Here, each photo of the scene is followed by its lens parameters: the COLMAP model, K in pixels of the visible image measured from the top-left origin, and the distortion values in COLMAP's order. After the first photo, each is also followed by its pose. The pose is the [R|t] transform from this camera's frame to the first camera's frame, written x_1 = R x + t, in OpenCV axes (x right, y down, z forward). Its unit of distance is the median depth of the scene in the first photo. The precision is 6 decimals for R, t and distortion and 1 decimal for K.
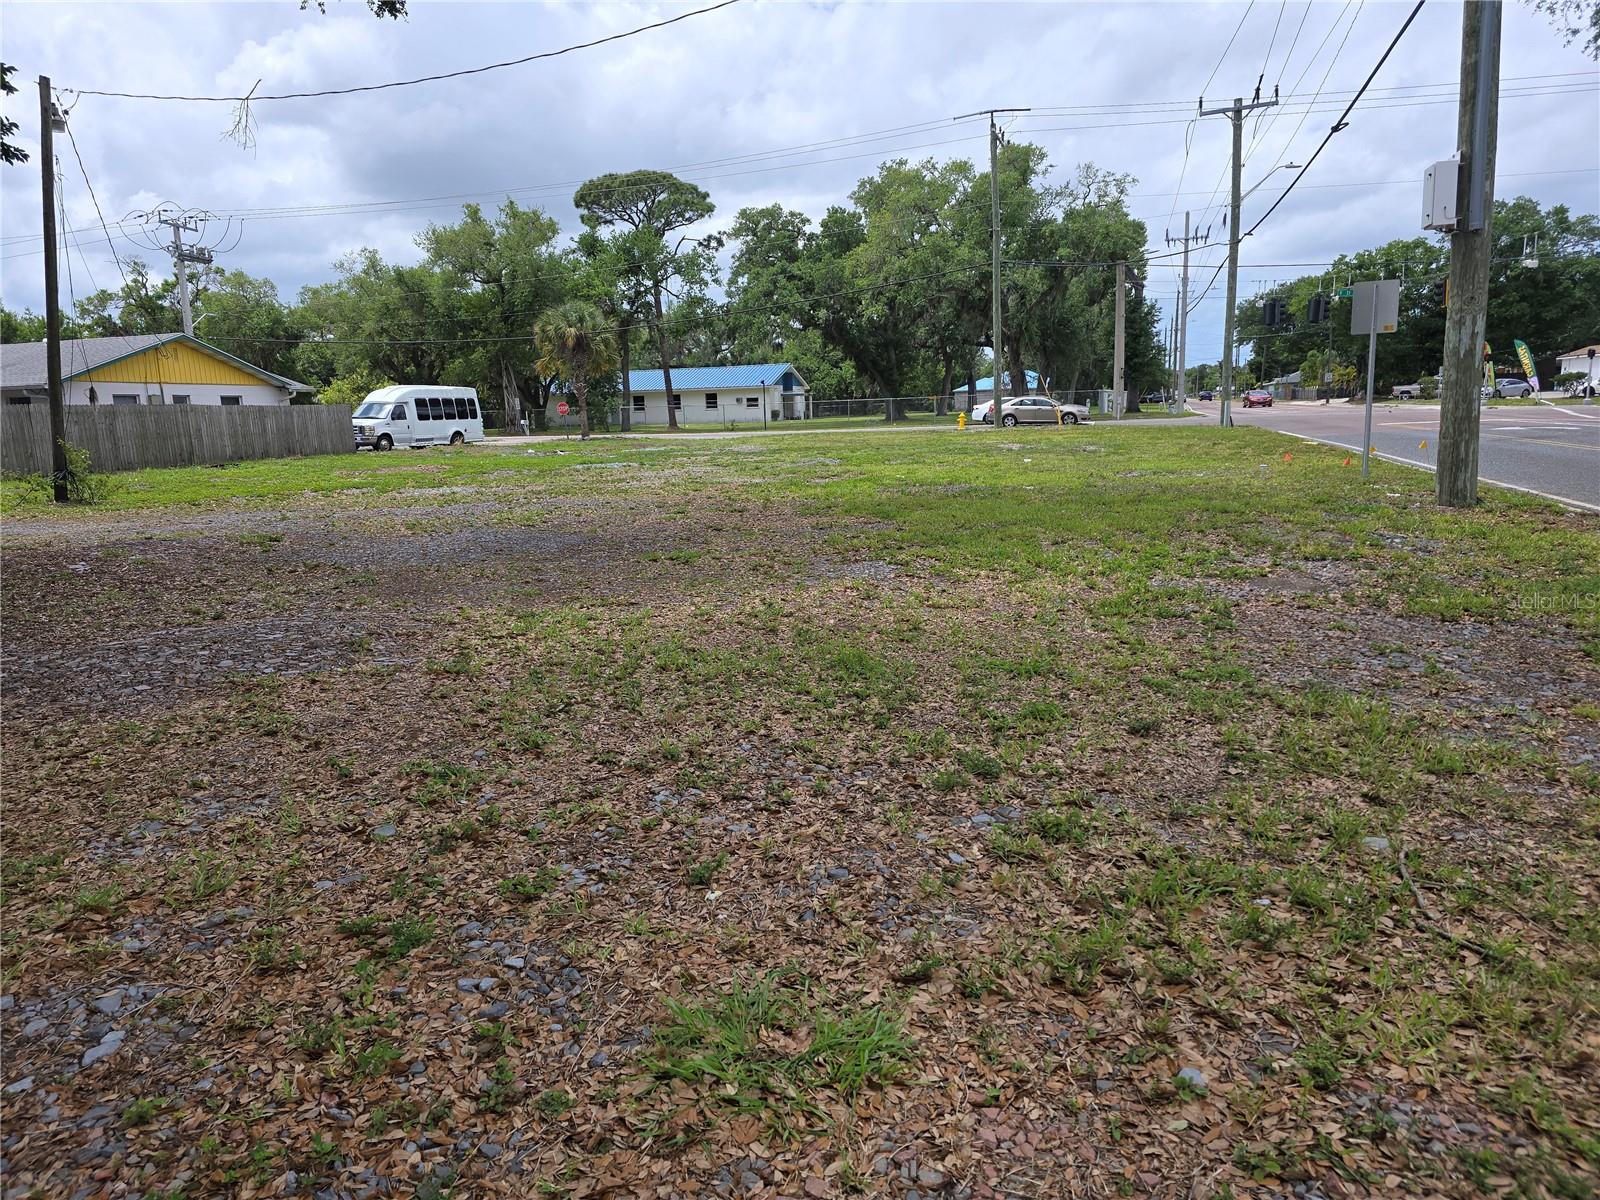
lens RADIAL K [[1103.8, 0, 810.7], [0, 1103.8, 627.5], [0, 0, 1]] dist [0.071831, -0.061030]
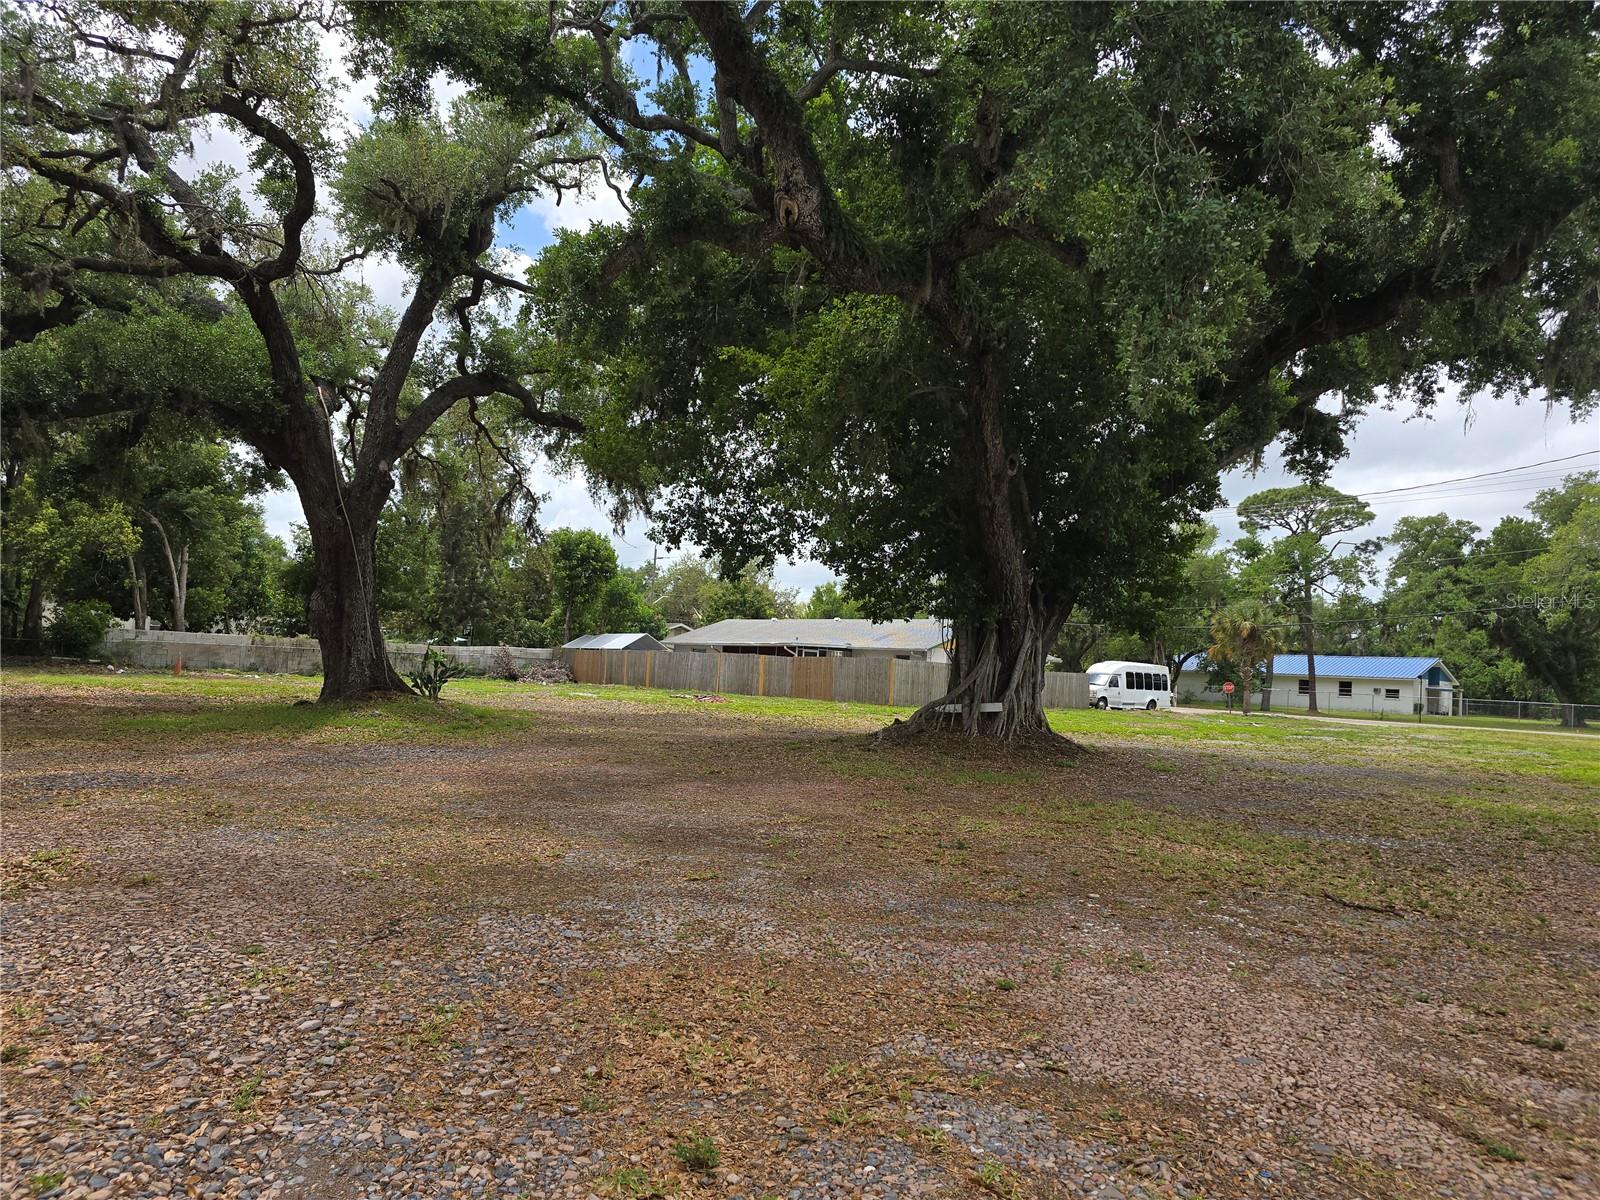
lens RADIAL K [[1103.8, 0, 810.7], [0, 1103.8, 627.5], [0, 0, 1]] dist [0.071831, -0.061030]
pose [[0.872200, 0.059113, -0.485564, -0.030453], [-0.172201, 0.966231, -0.191688, 0.029191], [0.457836, 0.250805, 0.852926, -0.149028]]
